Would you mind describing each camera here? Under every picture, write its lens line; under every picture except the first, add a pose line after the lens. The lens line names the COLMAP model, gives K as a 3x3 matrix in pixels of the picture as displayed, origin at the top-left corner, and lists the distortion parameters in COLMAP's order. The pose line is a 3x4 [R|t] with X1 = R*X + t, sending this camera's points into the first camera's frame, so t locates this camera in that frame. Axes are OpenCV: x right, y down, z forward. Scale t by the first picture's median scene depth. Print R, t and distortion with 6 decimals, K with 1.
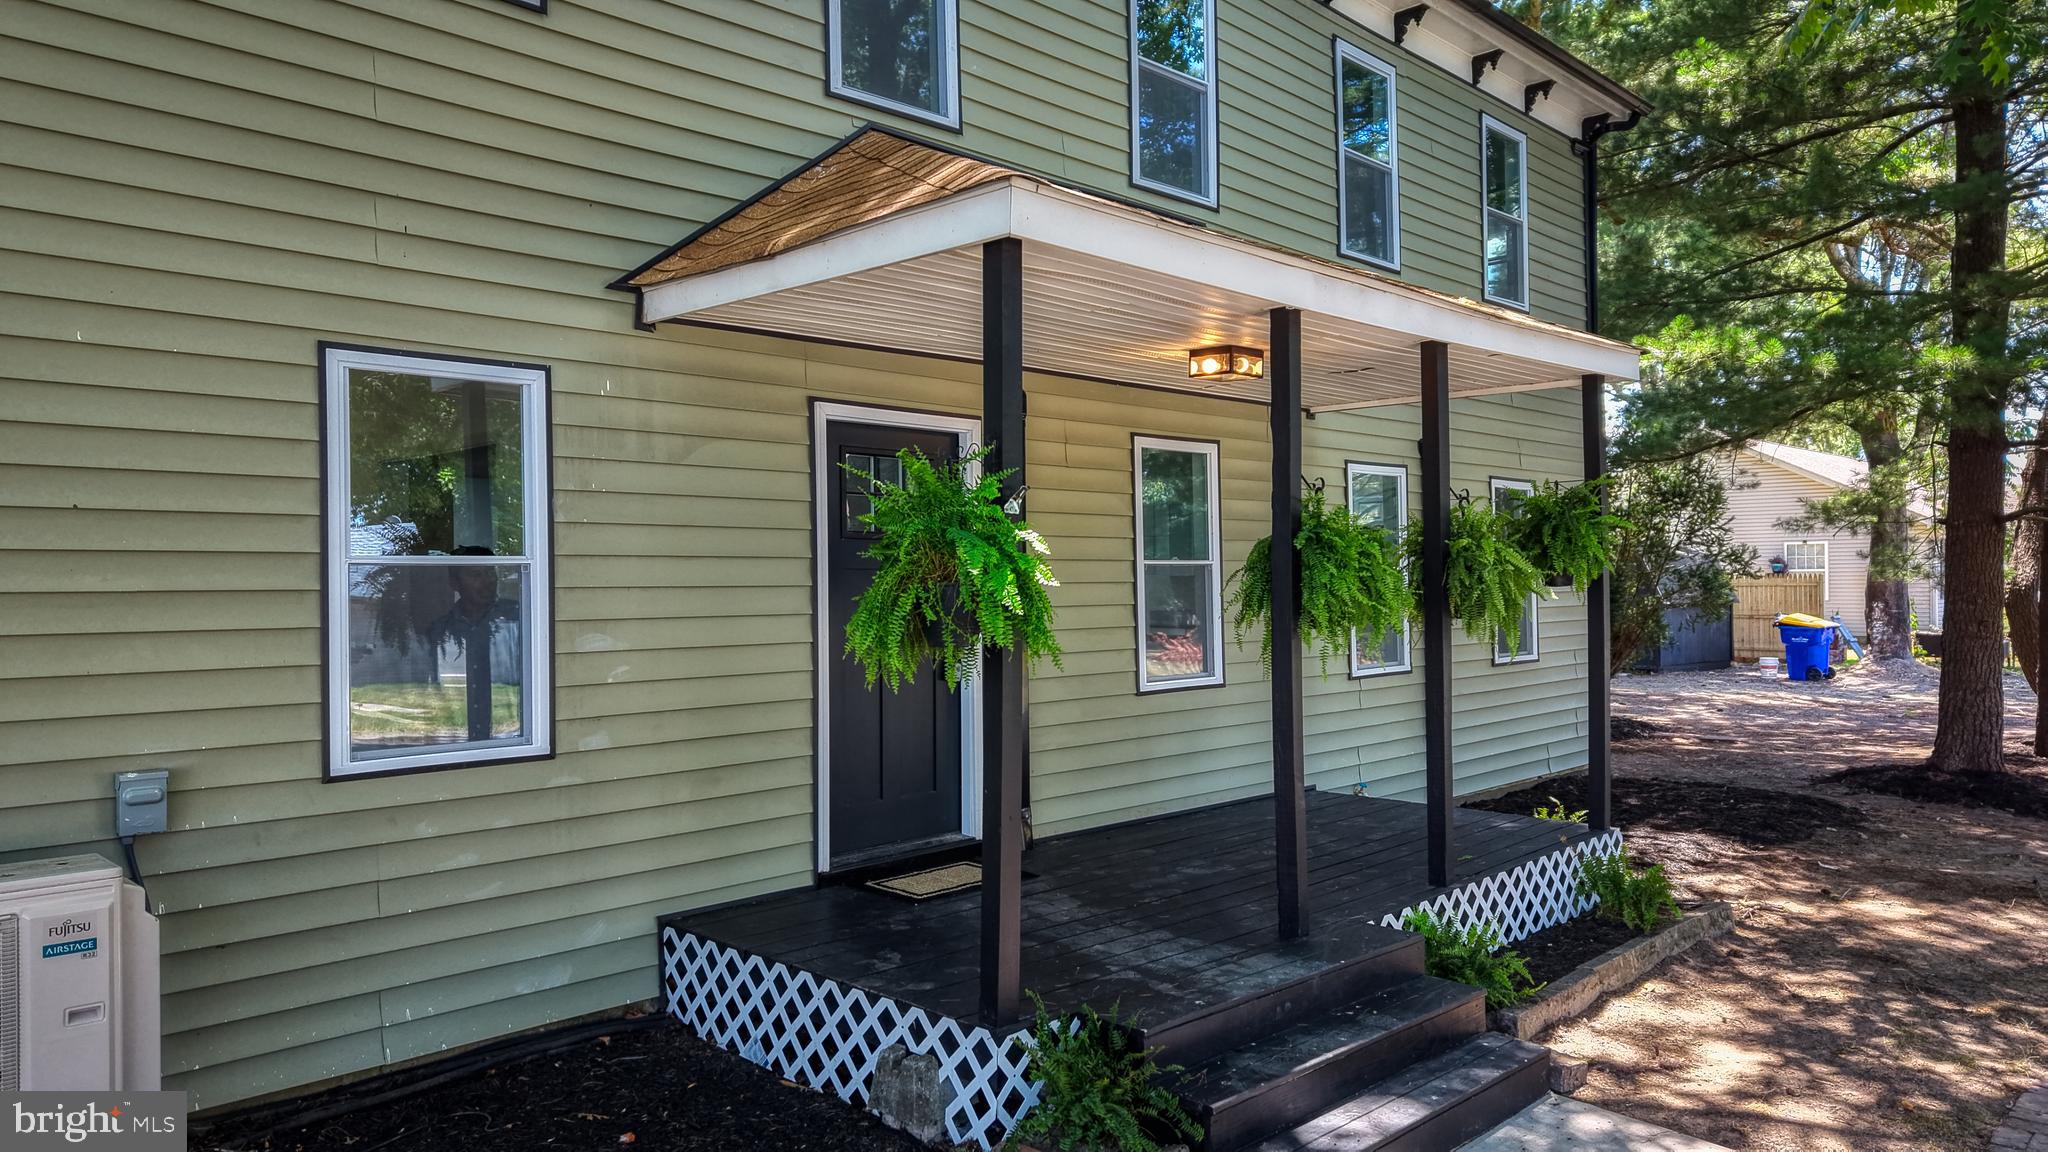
lens RADIAL K [[1365.8, 0, 1010.2], [0, 1365.8, 573.3], [0, 0, 1]] dist [0.061441, -0.075677]
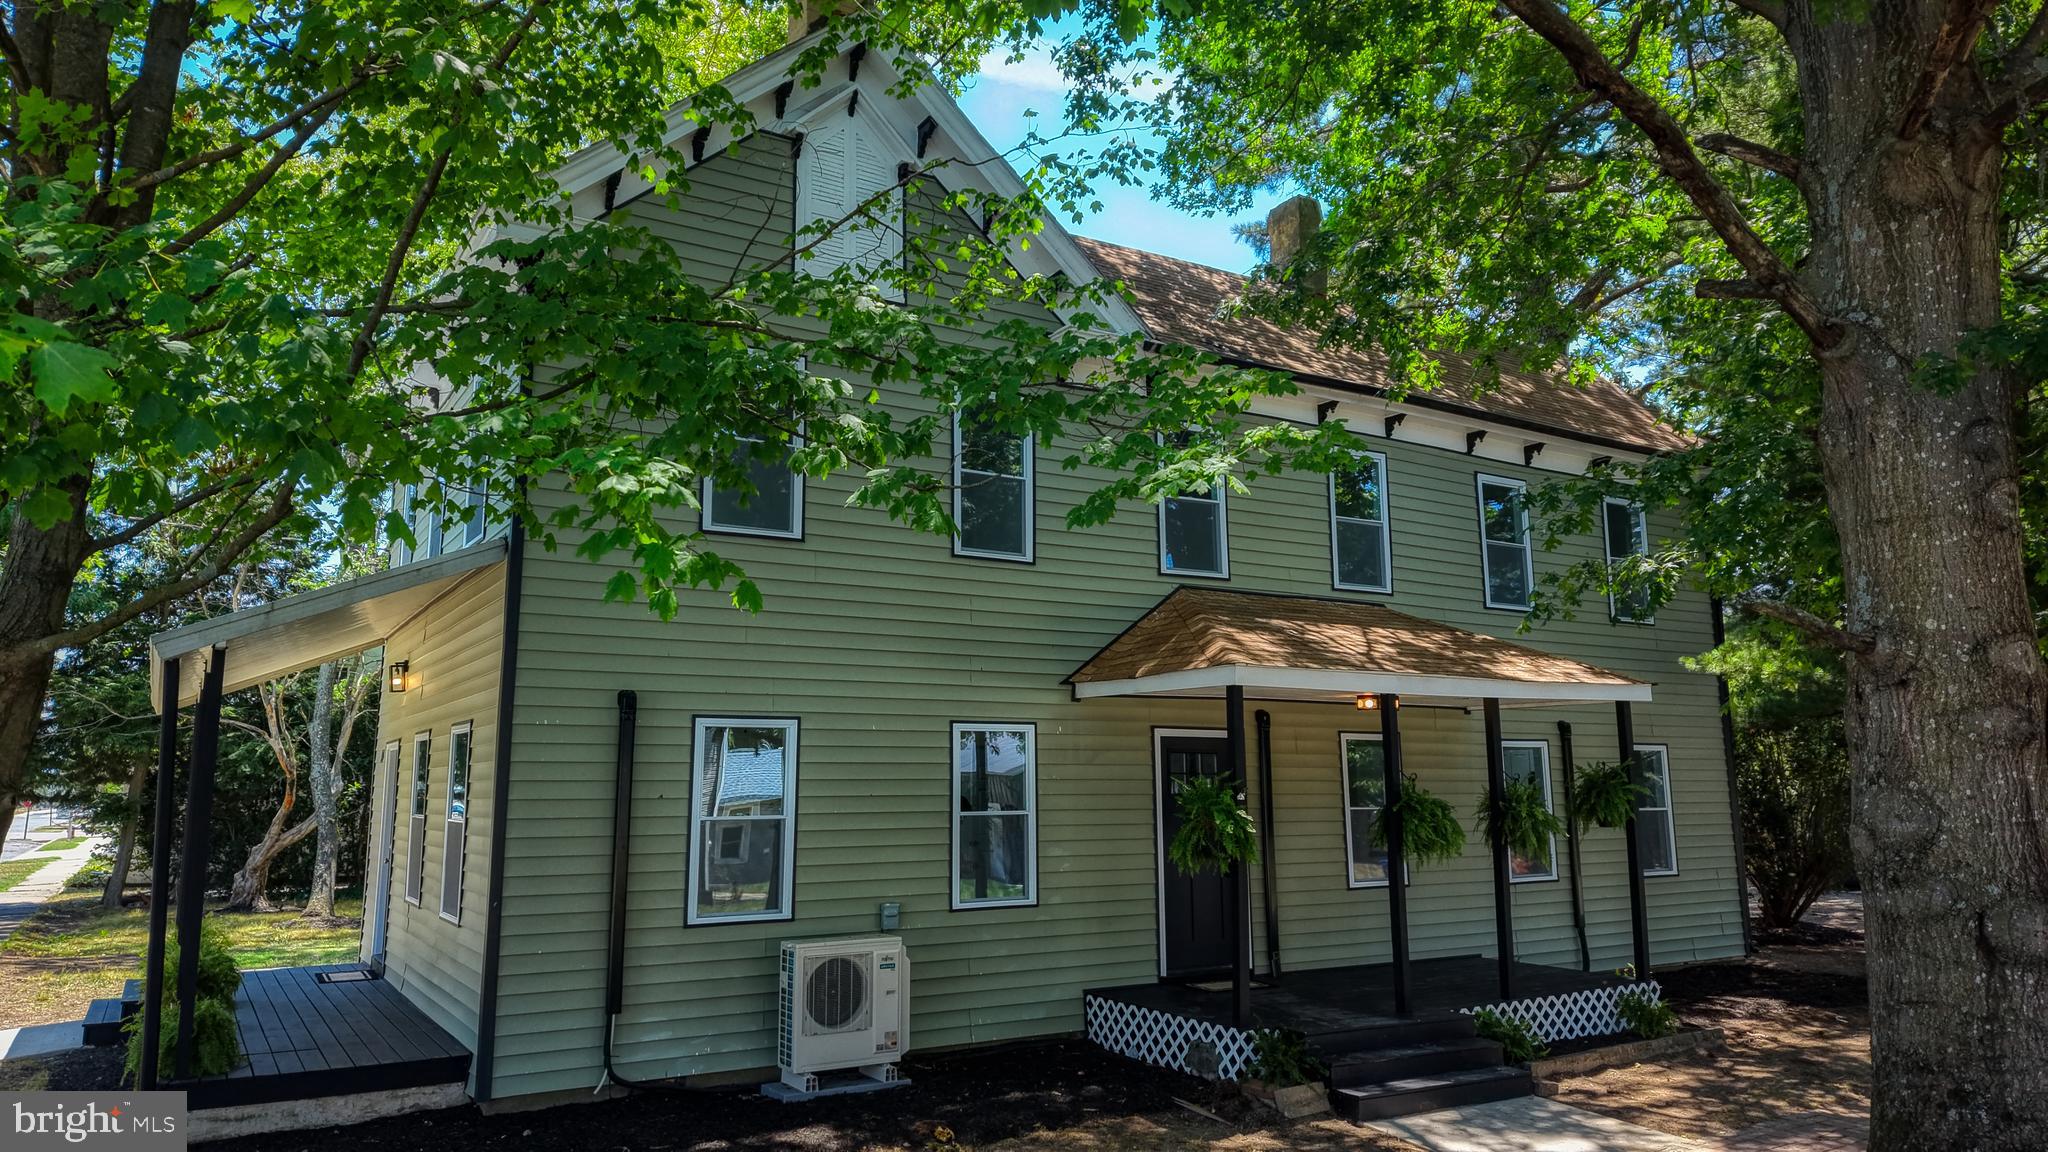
lens RADIAL K [[1380.7, 0, 1021.6], [0, 1380.7, 559.5], [0, 0, 1]] dist [0.056121, -0.044520]
pose [[0.972851, -0.032980, -0.229071, 0.160793], [-0.002720, 0.988097, -0.153810, -0.071215], [0.231417, 0.150257, 0.961181, -1.195026]]
